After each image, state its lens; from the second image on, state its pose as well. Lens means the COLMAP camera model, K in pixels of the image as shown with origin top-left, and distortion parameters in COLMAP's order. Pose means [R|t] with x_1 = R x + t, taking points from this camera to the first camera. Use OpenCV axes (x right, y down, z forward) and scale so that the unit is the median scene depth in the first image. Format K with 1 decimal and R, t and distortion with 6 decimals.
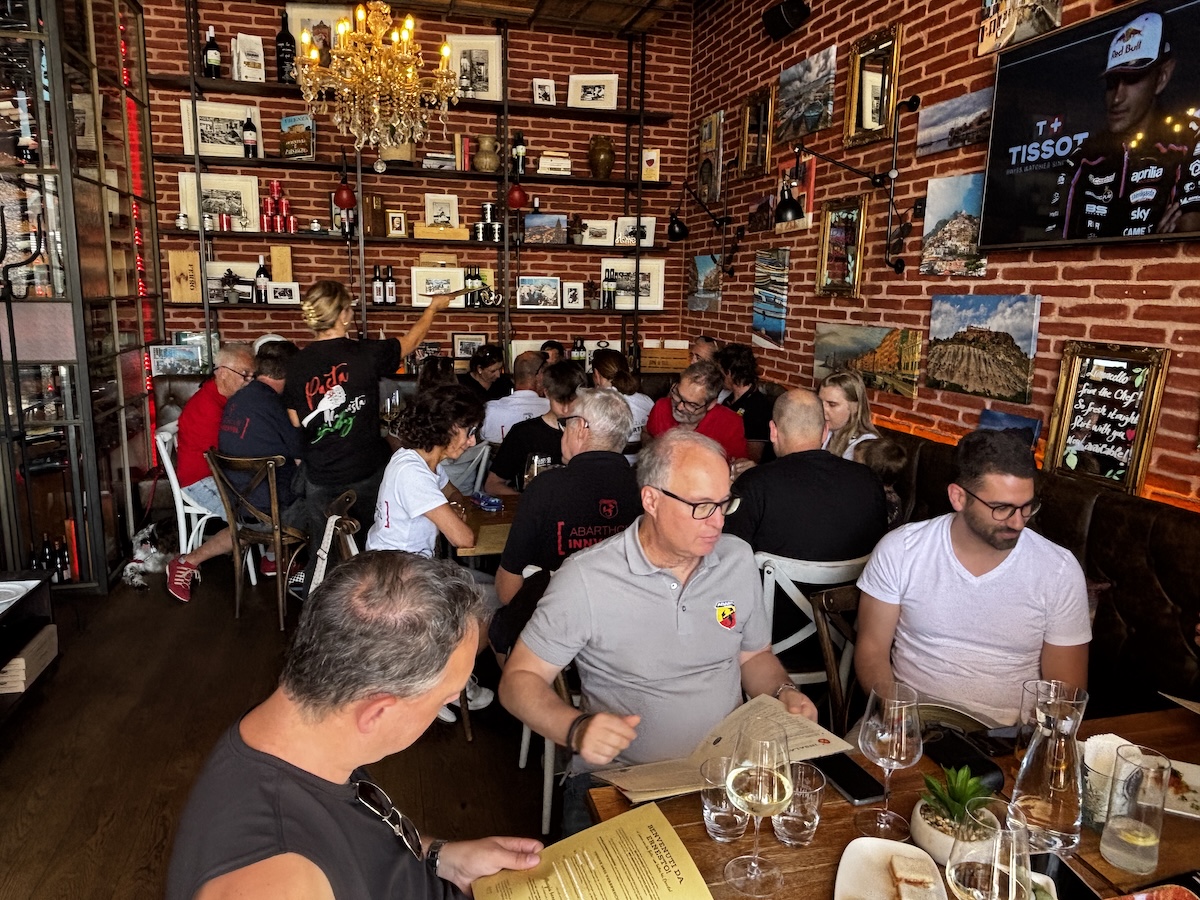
lens RADIAL K [[845.9, 0, 593.5], [0, 845.9, 449.0], [0, 0, 1]] dist [0.025675, -0.040924]
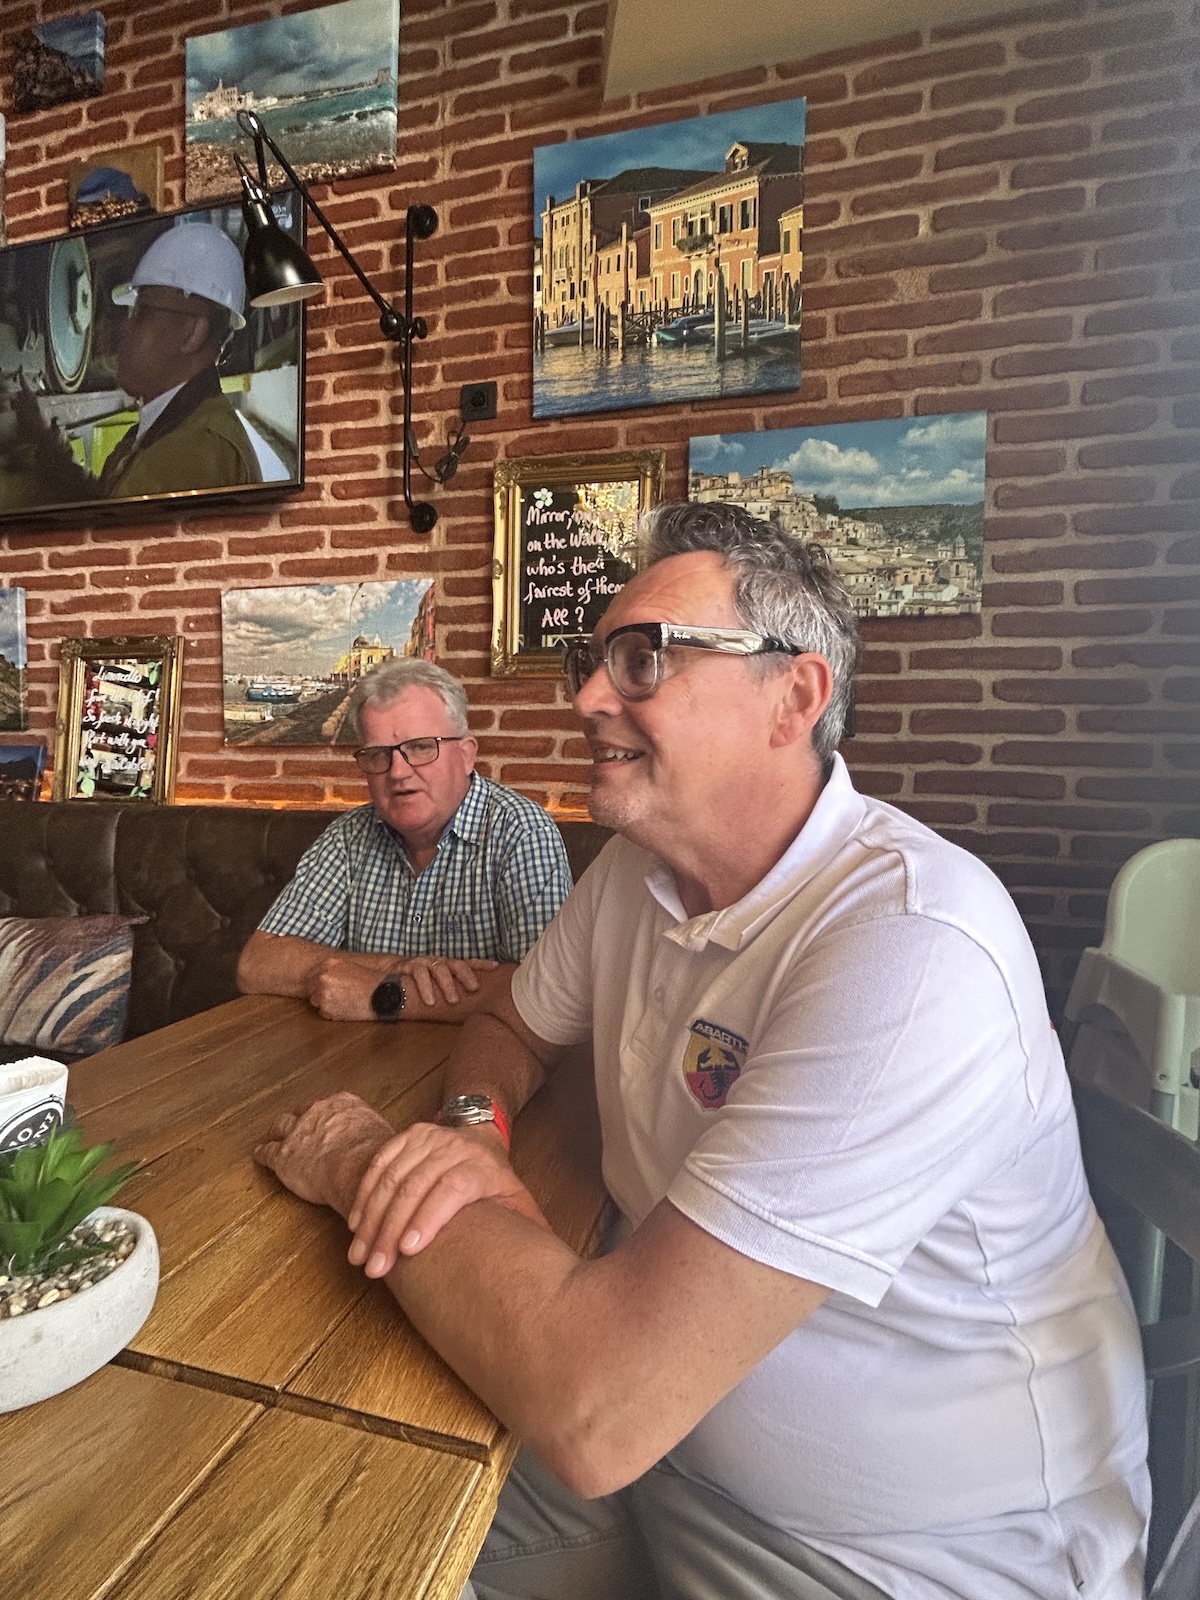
lens RADIAL K [[791.2, 0, 594.1], [0, 791.2, 800.5], [0, 0, 1]] dist [-0.001465, 0.002322]
pose [[0.501522, -0.038346, 0.864295, 0.088734], [0.152073, 0.987370, -0.044437, 0.073956], [-0.851675, 0.153722, 0.501019, 0.125440]]
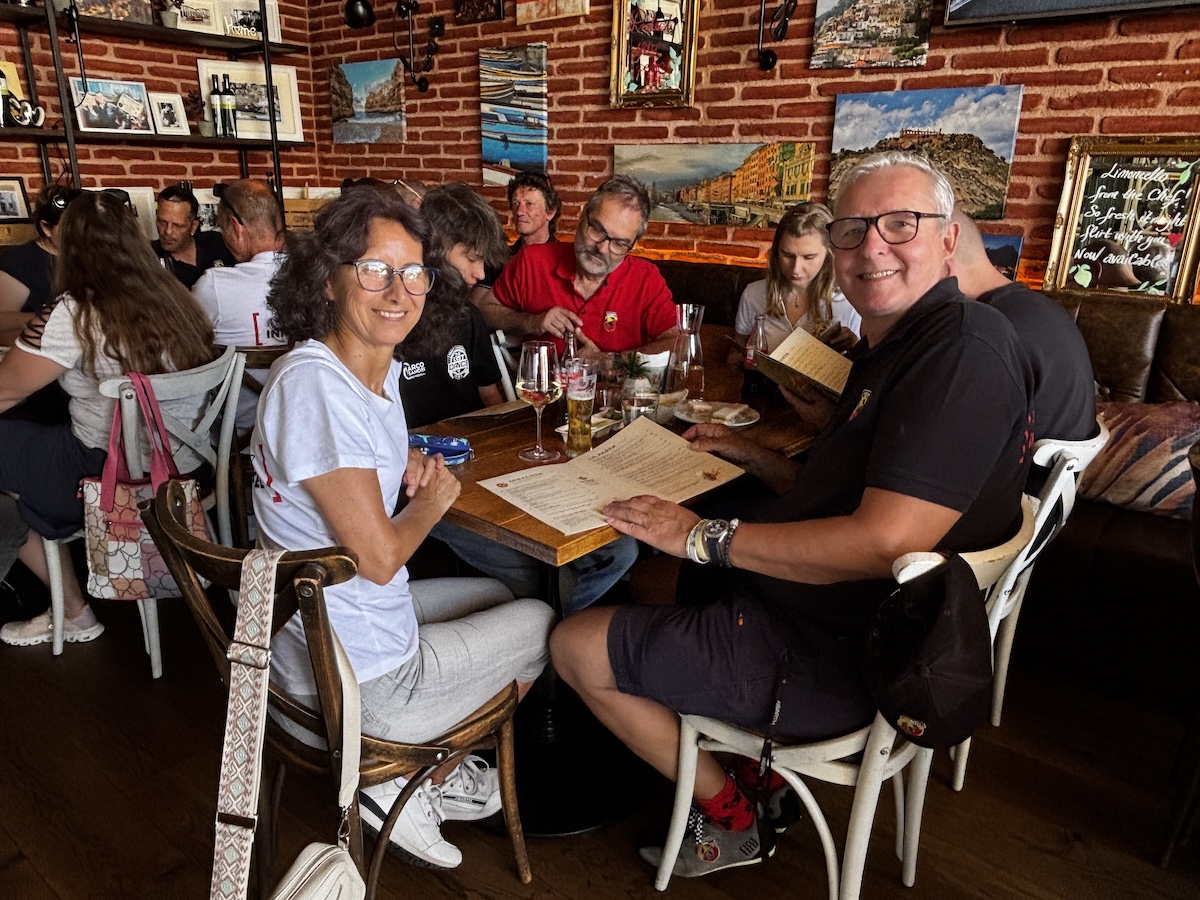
lens RADIAL K [[845.9, 0, 600.5], [0, 845.9, 451.7], [0, 0, 1]] dist [0.025675, -0.040924]
pose [[0.798067, -0.189521, 0.571989, -0.213136], [0.107833, 0.978846, 0.173873, -0.009460], [-0.592842, -0.077083, 0.801621, 0.320797]]
